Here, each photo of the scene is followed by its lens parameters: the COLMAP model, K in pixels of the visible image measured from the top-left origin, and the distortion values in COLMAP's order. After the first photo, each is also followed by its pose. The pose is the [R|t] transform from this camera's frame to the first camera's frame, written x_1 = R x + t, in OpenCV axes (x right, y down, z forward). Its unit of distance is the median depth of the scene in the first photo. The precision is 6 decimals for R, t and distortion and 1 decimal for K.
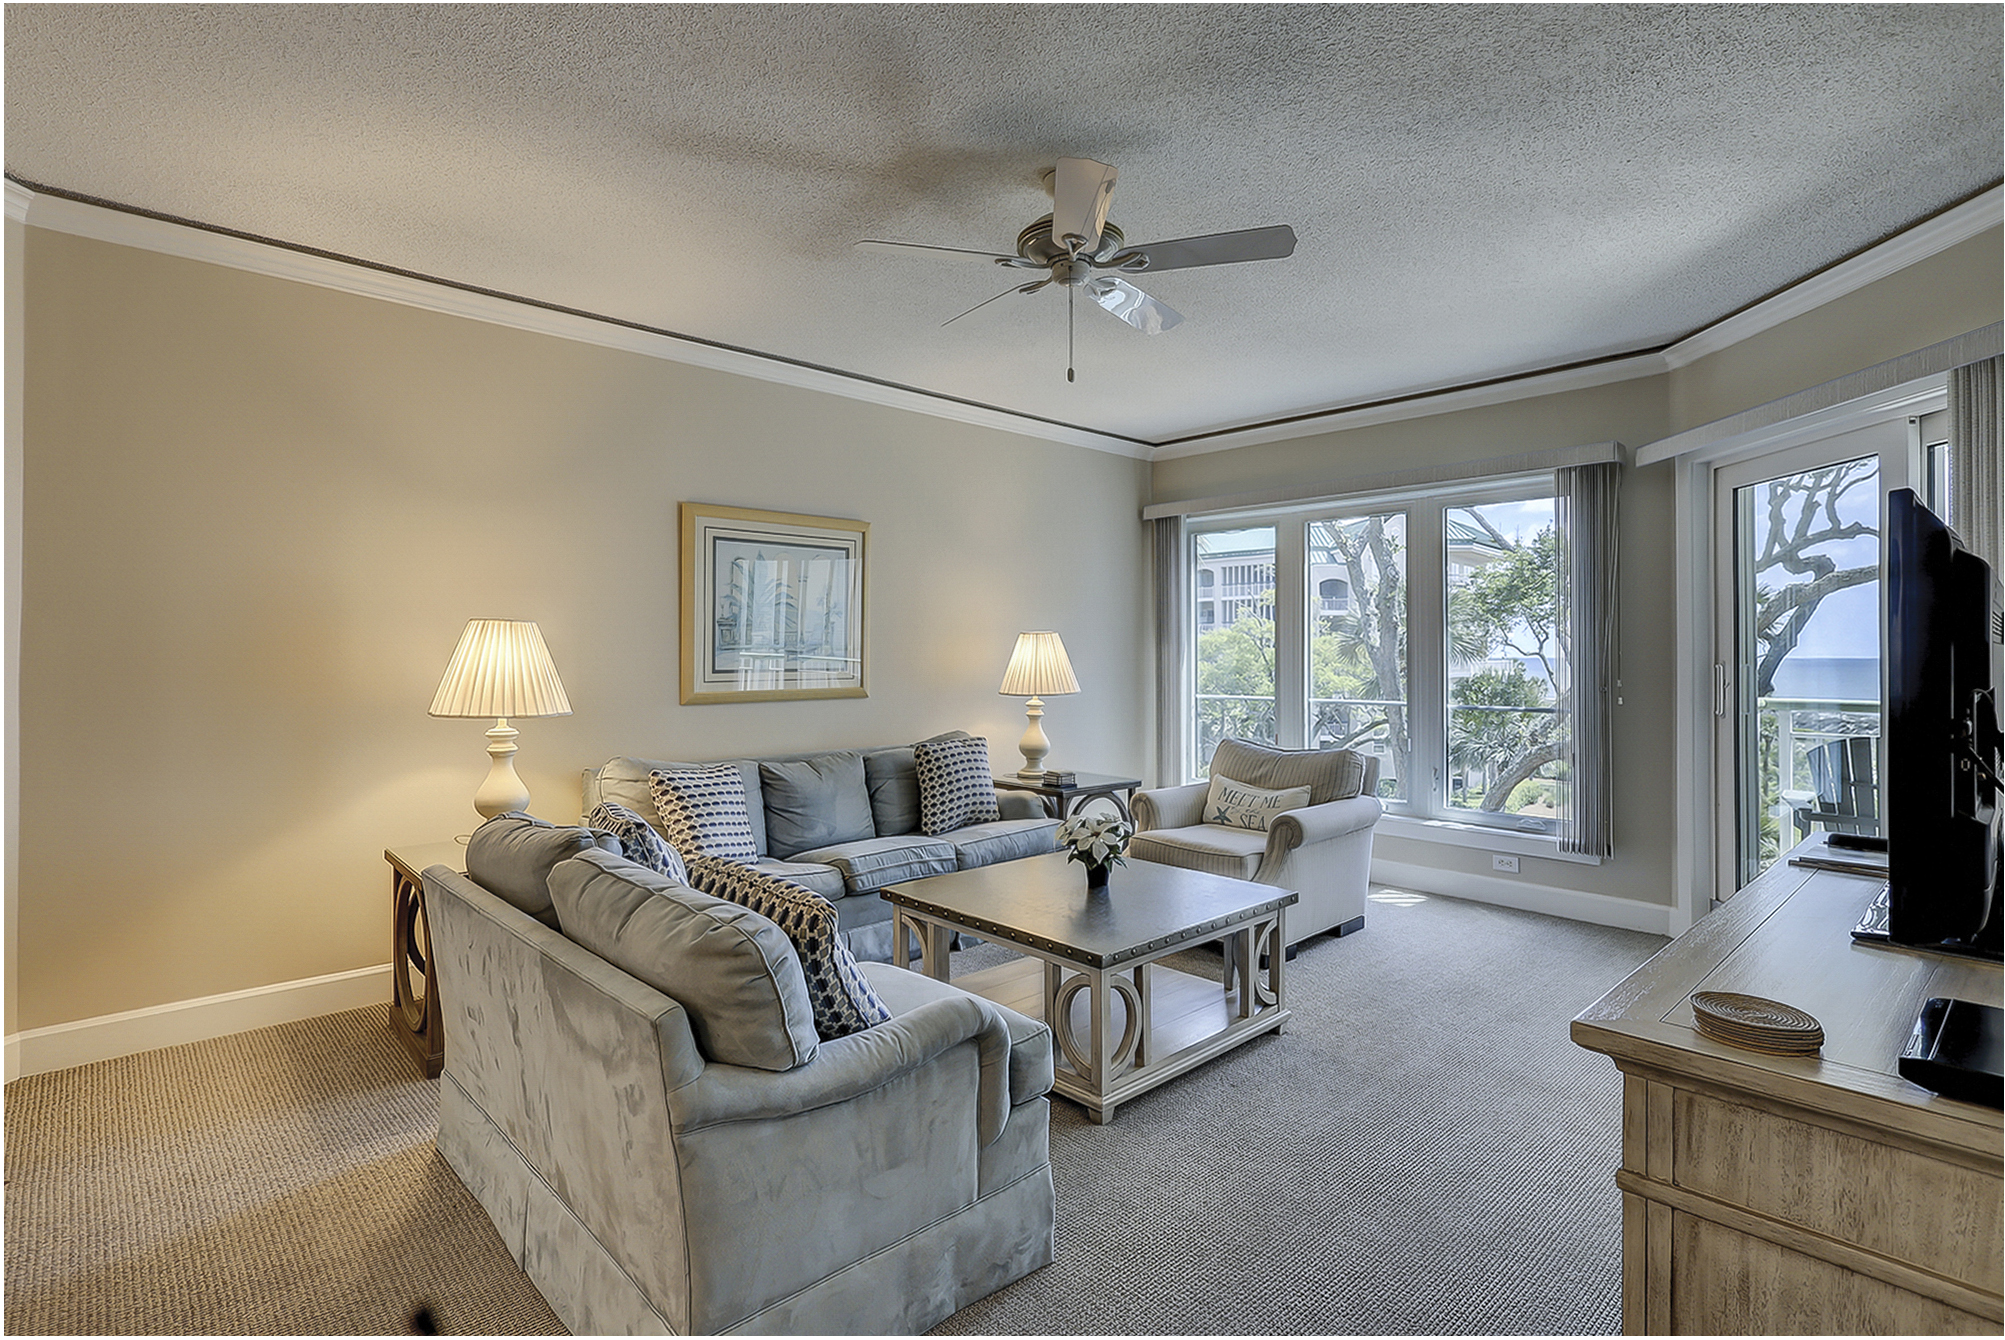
lens RADIAL K [[970.7, 0, 1007.7], [0, 970.7, 651.8], [0, 0, 1]] dist [0.003247, -0.000107]
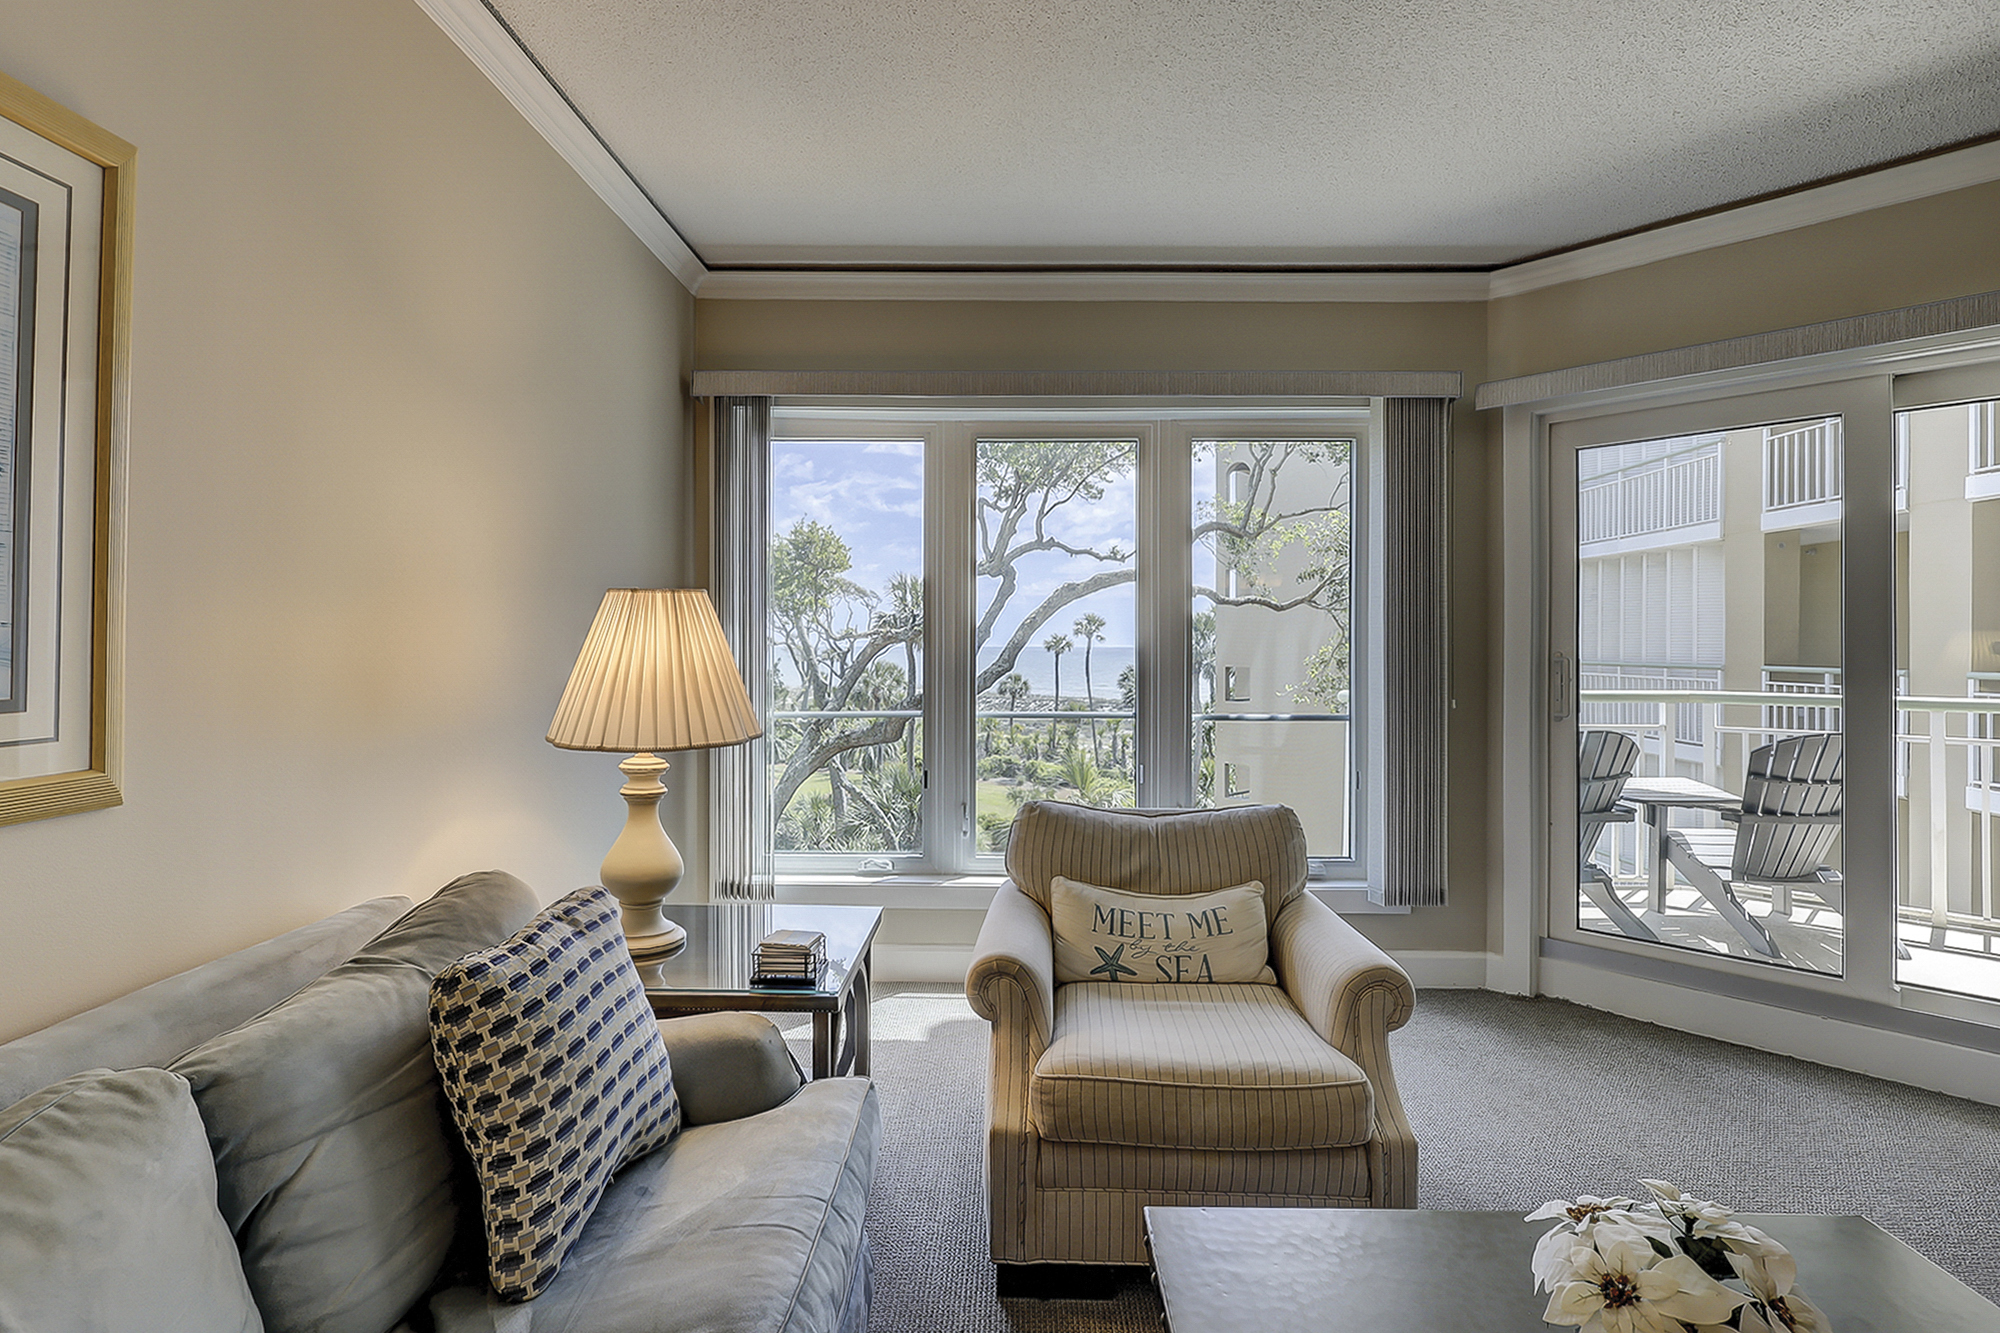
lens RADIAL K [[968.8, 0, 1005.7], [0, 968.8, 648.4], [0, 0, 1]] dist [0.003247, -0.000107]
pose [[0.691486, -0.000945, 0.722389, -0.181856], [-0.004289, 0.999976, 0.005414, 0.001852], [-0.722377, -0.006842, 0.691466, 0.694024]]
